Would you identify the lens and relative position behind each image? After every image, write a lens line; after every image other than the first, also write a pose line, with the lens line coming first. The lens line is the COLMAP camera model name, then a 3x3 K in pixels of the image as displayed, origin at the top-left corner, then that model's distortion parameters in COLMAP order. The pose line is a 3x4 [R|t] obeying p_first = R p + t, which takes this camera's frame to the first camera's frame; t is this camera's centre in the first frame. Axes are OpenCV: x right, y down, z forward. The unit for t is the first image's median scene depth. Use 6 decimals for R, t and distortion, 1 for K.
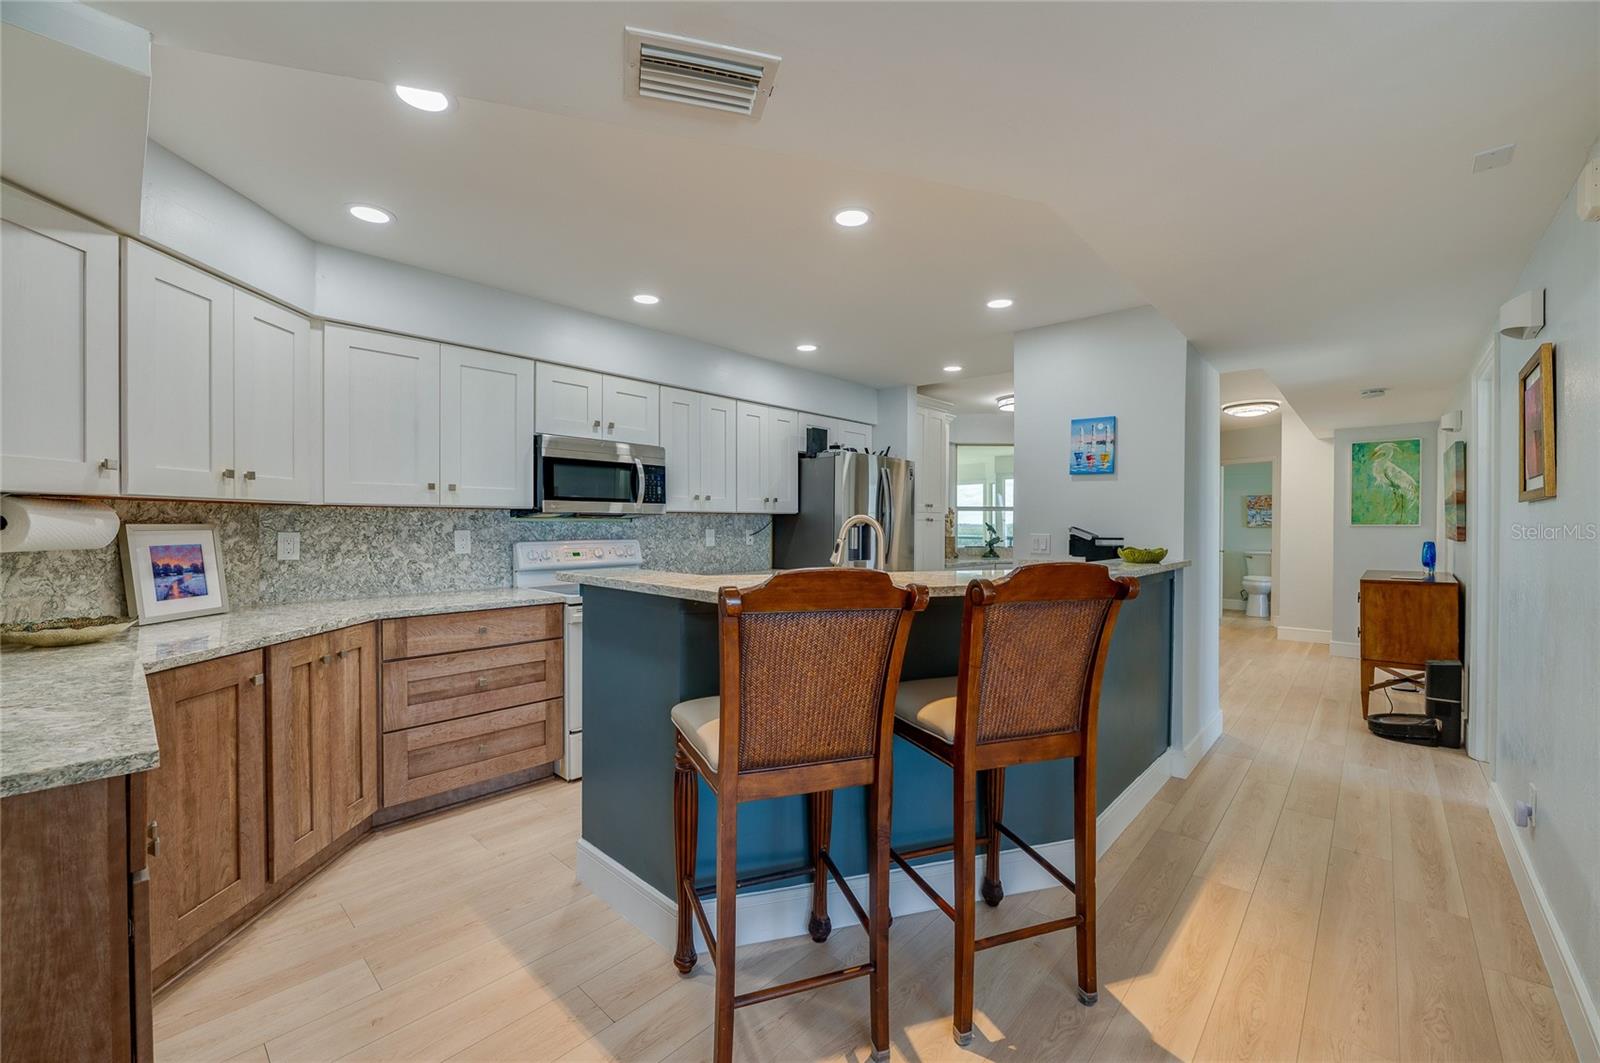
lens RADIAL K [[693.6, 0, 799.5], [0, 693.6, 523.6], [0, 0, 1]] dist [-0.001845, -0.000092]
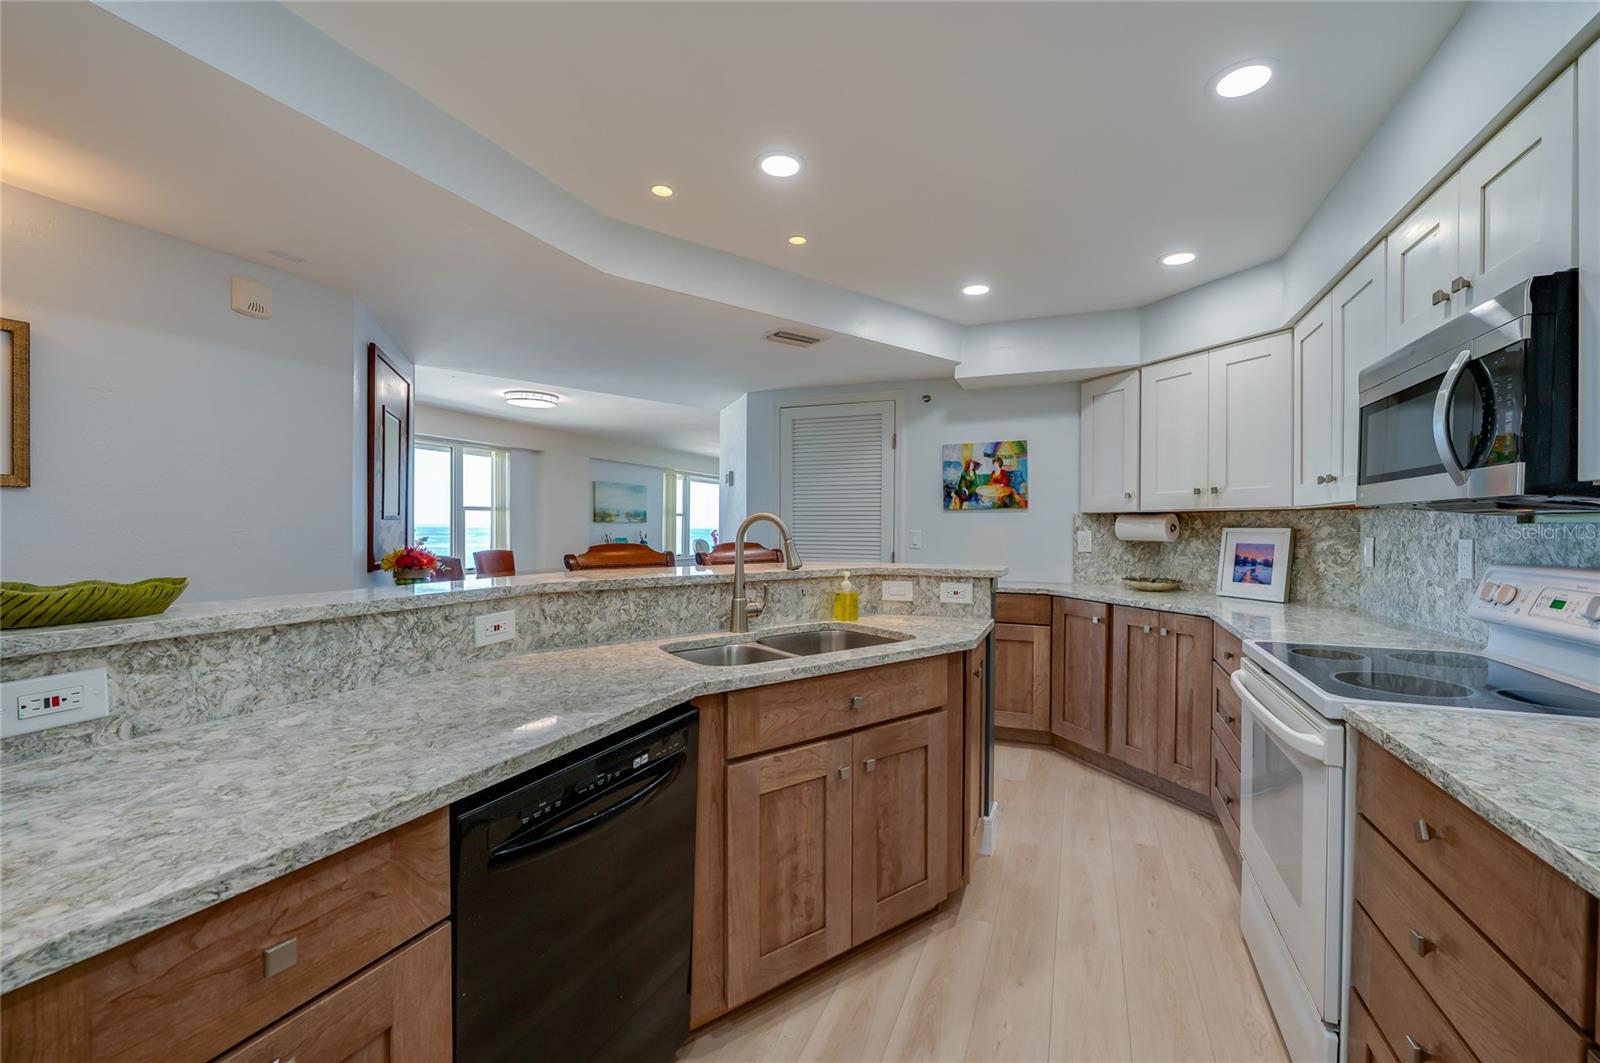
lens RADIAL K [[693.6, 0, 802.8], [0, 693.6, 532.3], [0, 0, 1]] dist [-0.001845, -0.000092]
pose [[-0.953579, -0.004629, -0.301108, 0.343988], [-0.007118, 0.999949, 0.007169, 0.005221], [0.301059, 0.008979, -0.953563, 2.013199]]
